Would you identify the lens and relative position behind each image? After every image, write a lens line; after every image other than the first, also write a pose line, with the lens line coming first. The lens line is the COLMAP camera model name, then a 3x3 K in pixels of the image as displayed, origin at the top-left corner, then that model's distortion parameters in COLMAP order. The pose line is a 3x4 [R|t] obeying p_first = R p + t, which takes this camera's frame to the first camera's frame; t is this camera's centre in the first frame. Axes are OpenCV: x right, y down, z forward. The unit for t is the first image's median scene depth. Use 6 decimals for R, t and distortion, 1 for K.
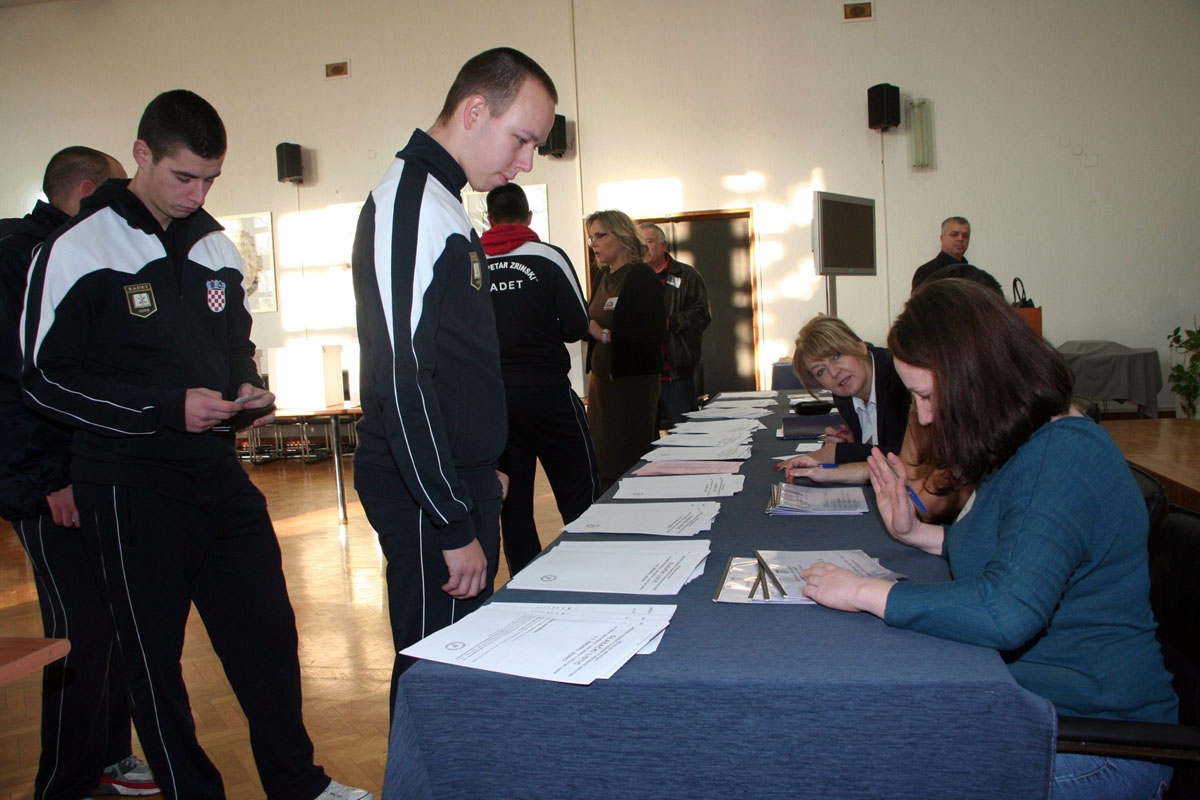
lens RADIAL K [[963.9, 0, 600.0], [0, 963.9, 400.0], [0, 0, 1]] dist [-0.108526, 0.004179]
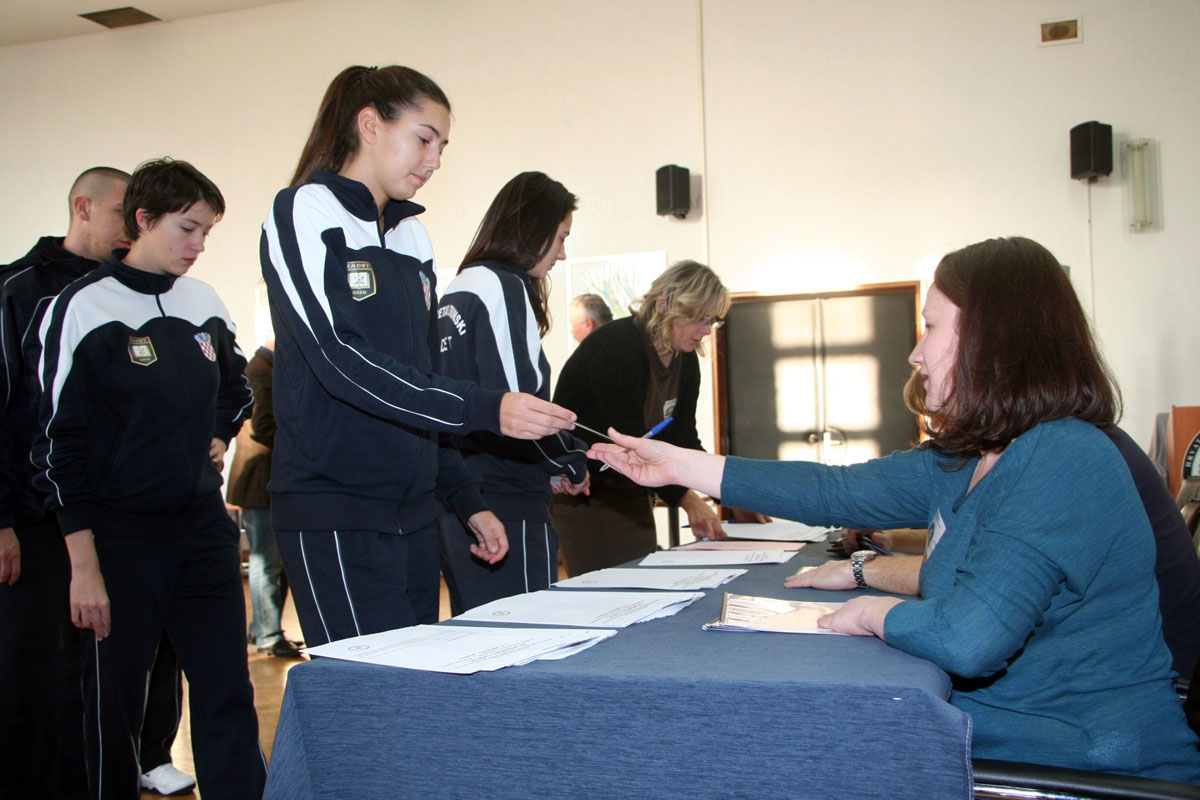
lens RADIAL K [[1250.1, 0, 600.0], [0, 1250.1, 400.0], [0, 0, 1]] dist [-0.095329, 0.225079]
pose [[0.990011, 0.020864, -0.139437, 0.275984], [-0.037249, 0.992556, -0.115954, 0.166062], [0.135980, 0.119990, 0.983418, -0.215170]]
